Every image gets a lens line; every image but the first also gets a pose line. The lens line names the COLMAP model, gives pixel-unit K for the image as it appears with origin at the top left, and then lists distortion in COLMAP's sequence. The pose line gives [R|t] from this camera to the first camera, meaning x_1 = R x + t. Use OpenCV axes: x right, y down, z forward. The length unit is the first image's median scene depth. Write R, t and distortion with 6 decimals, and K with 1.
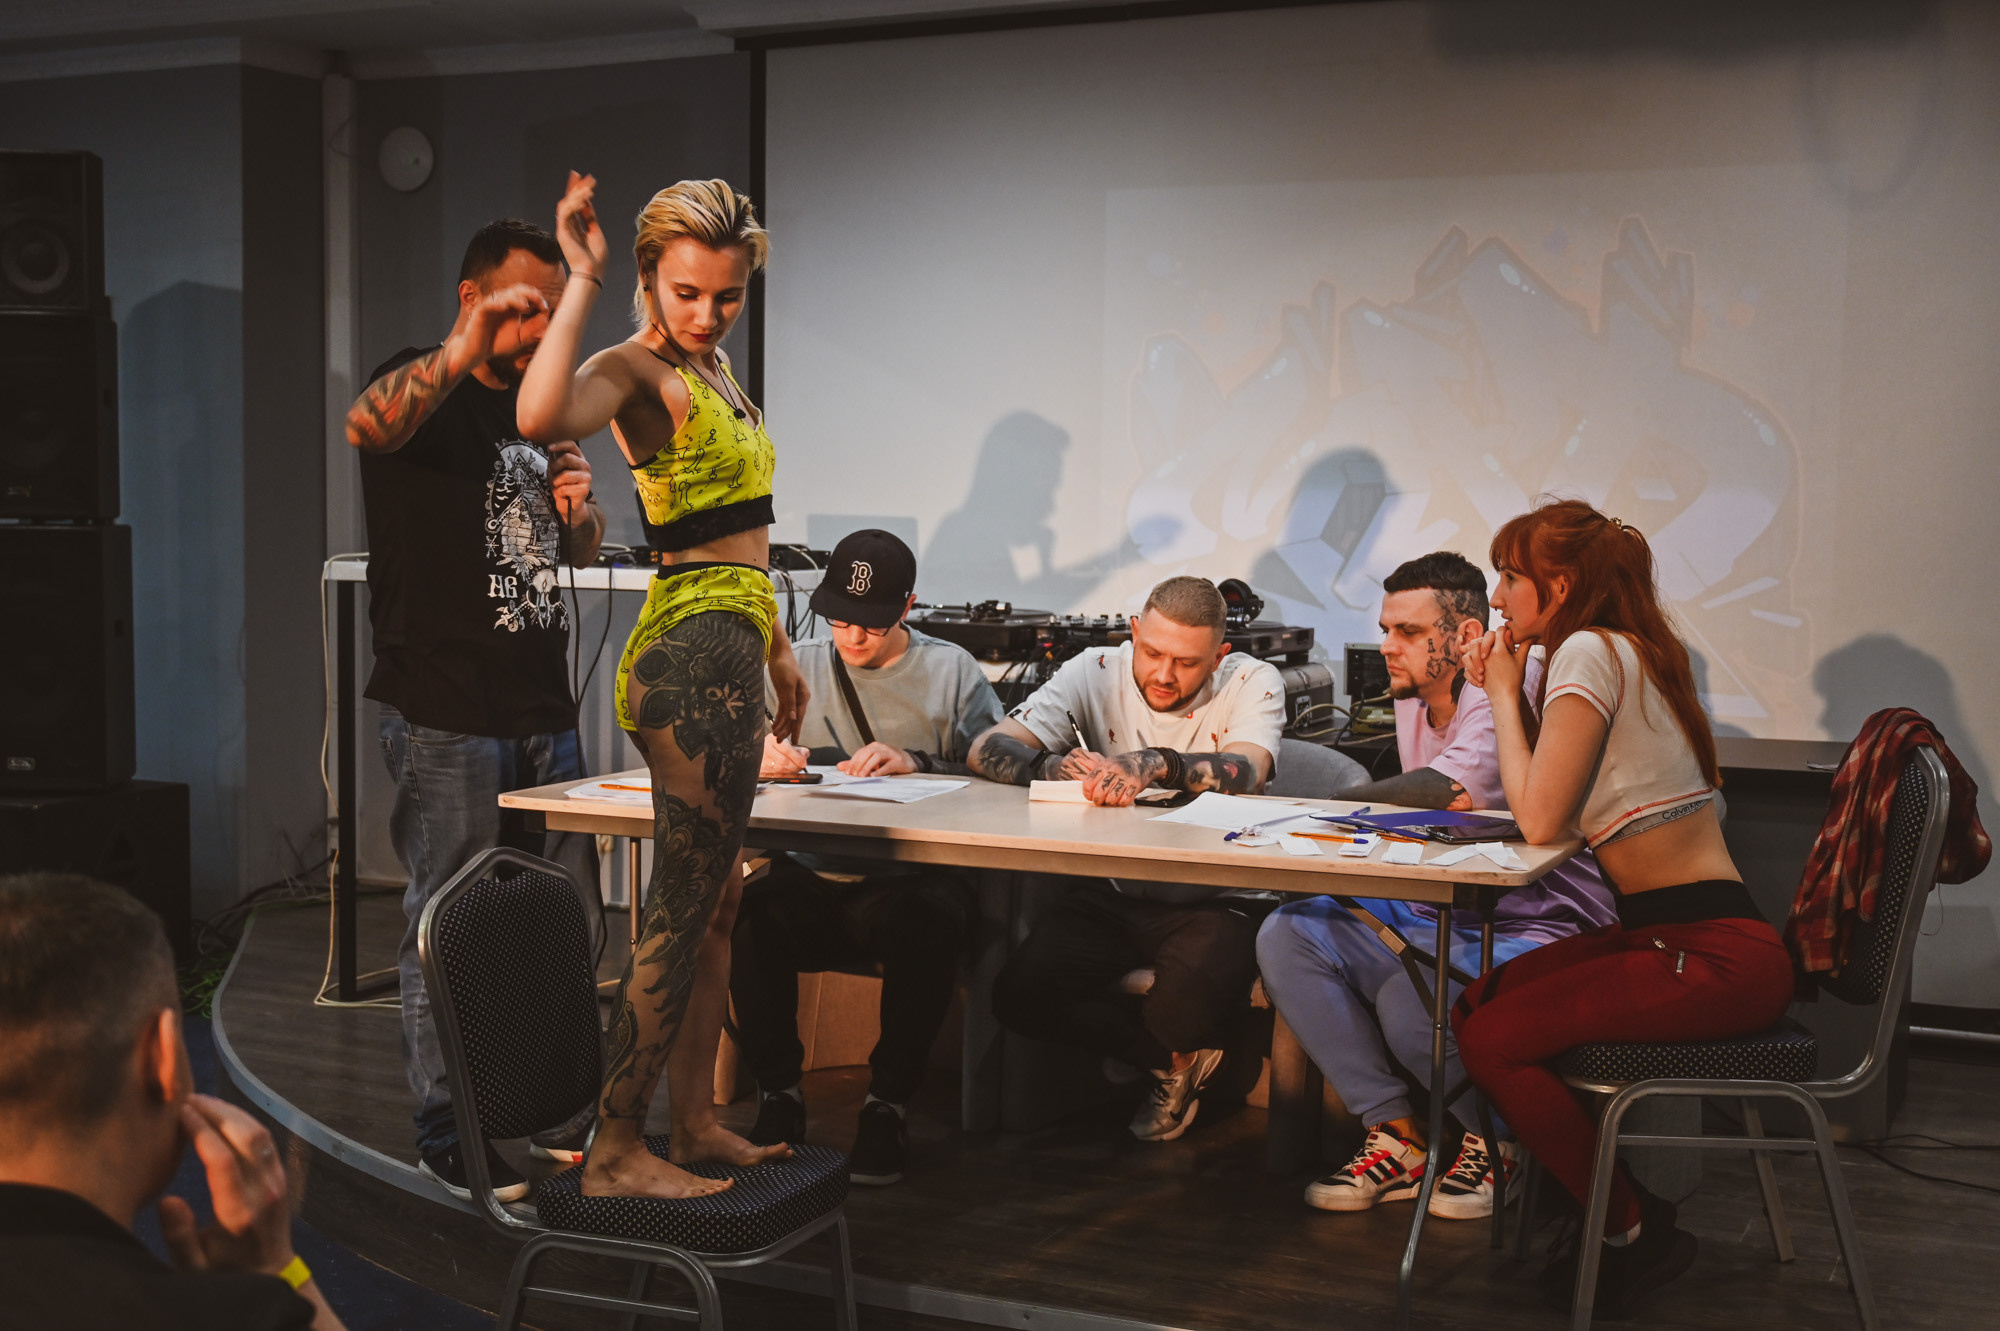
lens RADIAL K [[2166.0, 0, 996.4], [0, 2166.0, 732.8], [0, 0, 1]] dist [0.002326, 0.015427]
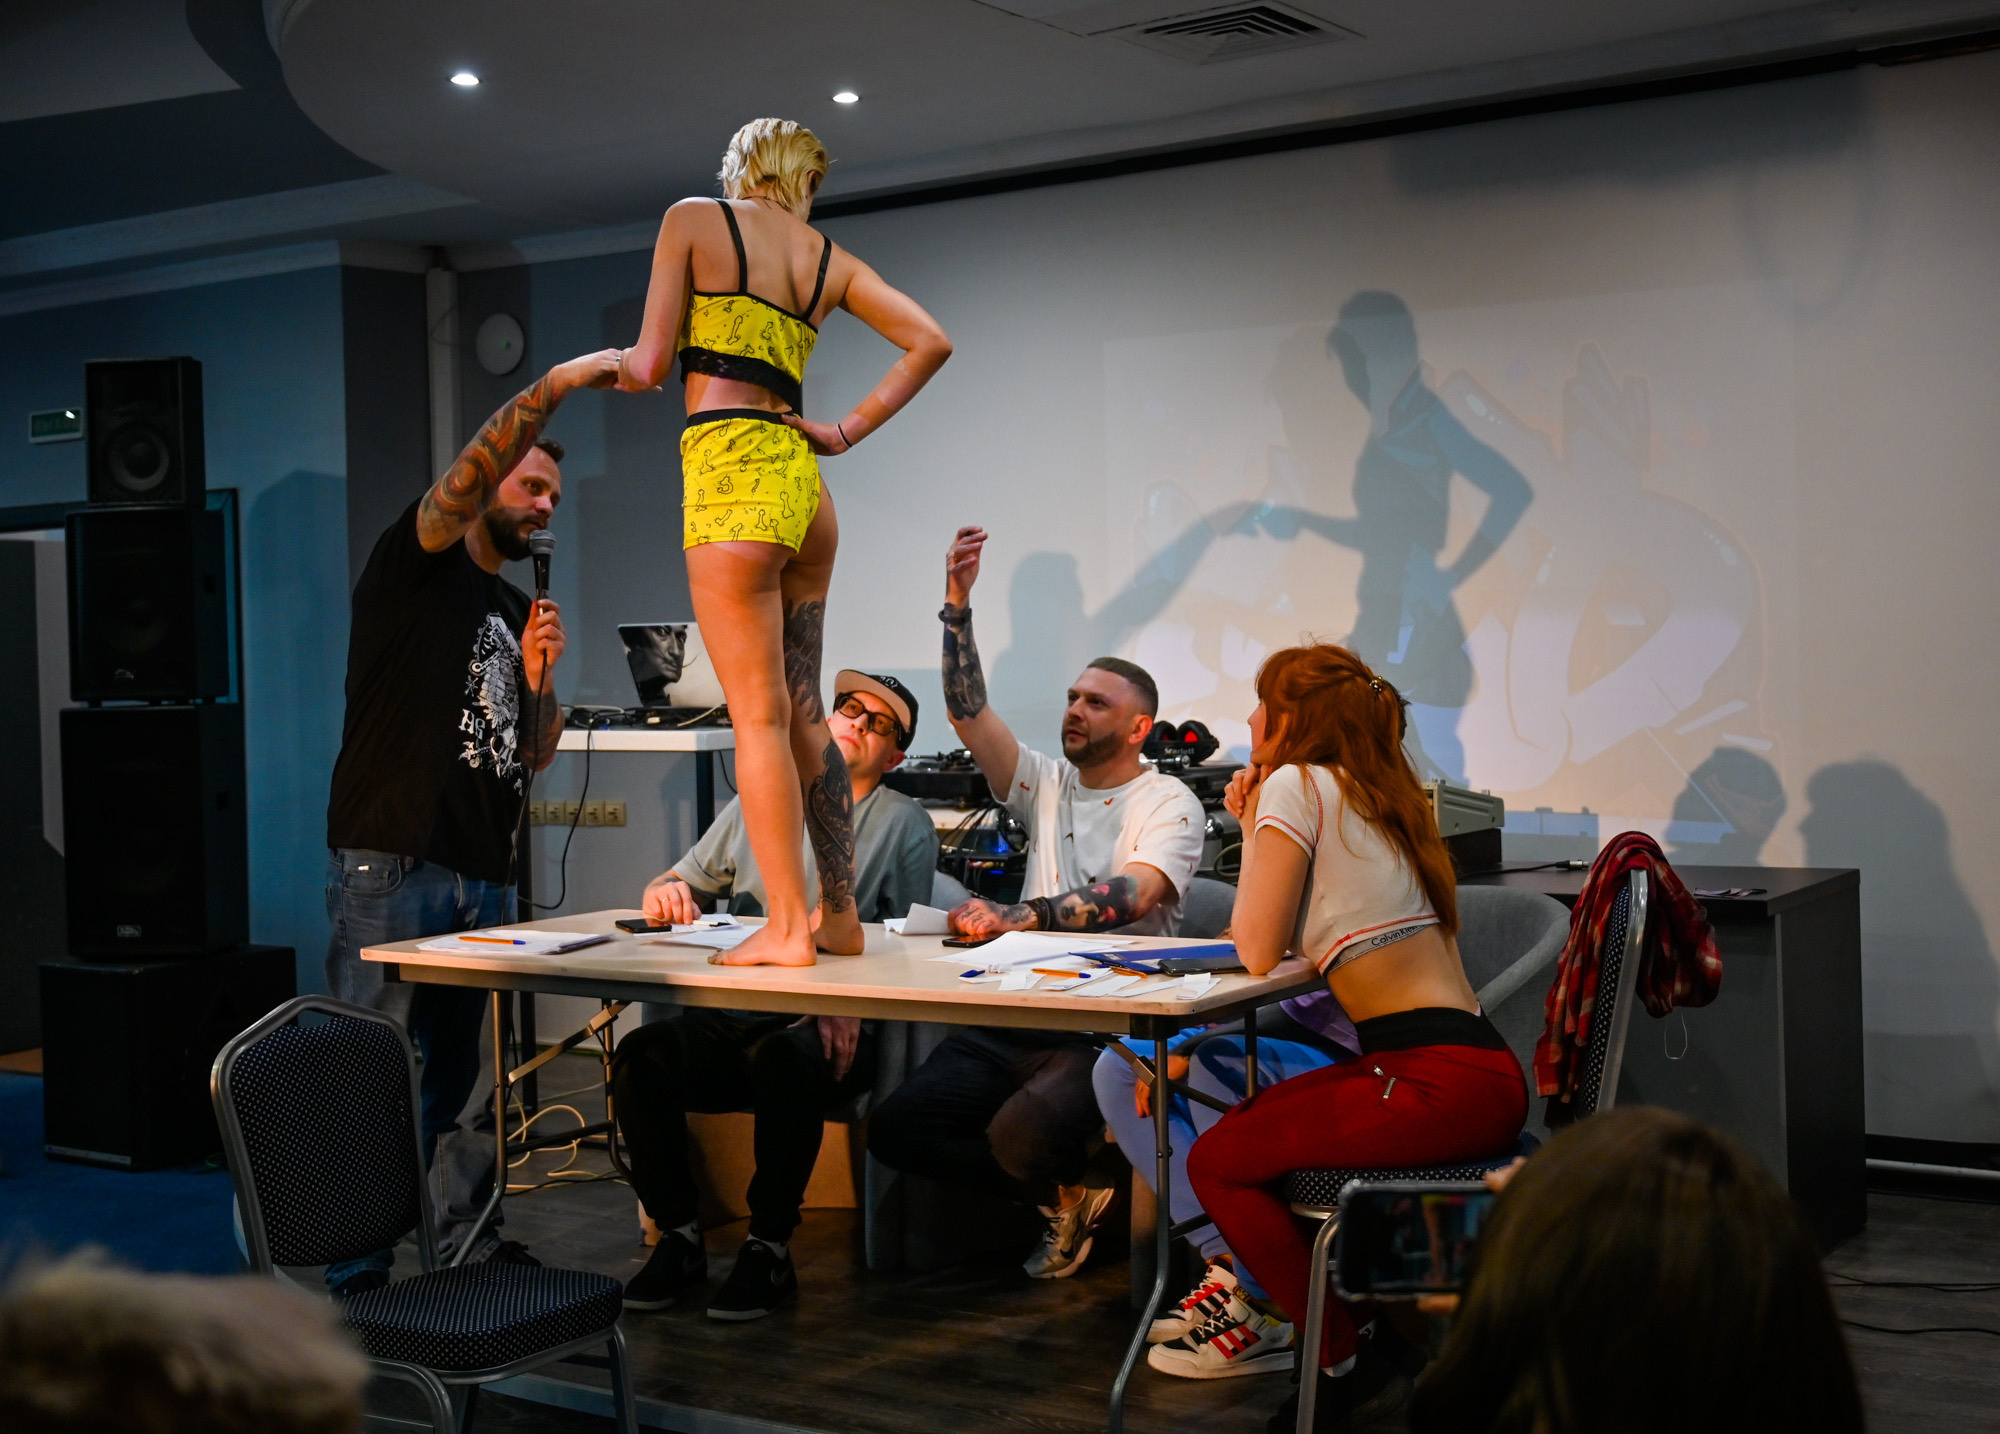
lens RADIAL K [[2290.8, 0, 1162.9], [0, 2290.8, 768.5], [0, 0, 1]] dist [0.006385, -0.016168]
pose [[0.990872, -0.030272, -0.131362, 0.288837], [0.023584, 0.998359, -0.052179, 0.008113], [0.132726, 0.048604, 0.989960, -0.067209]]
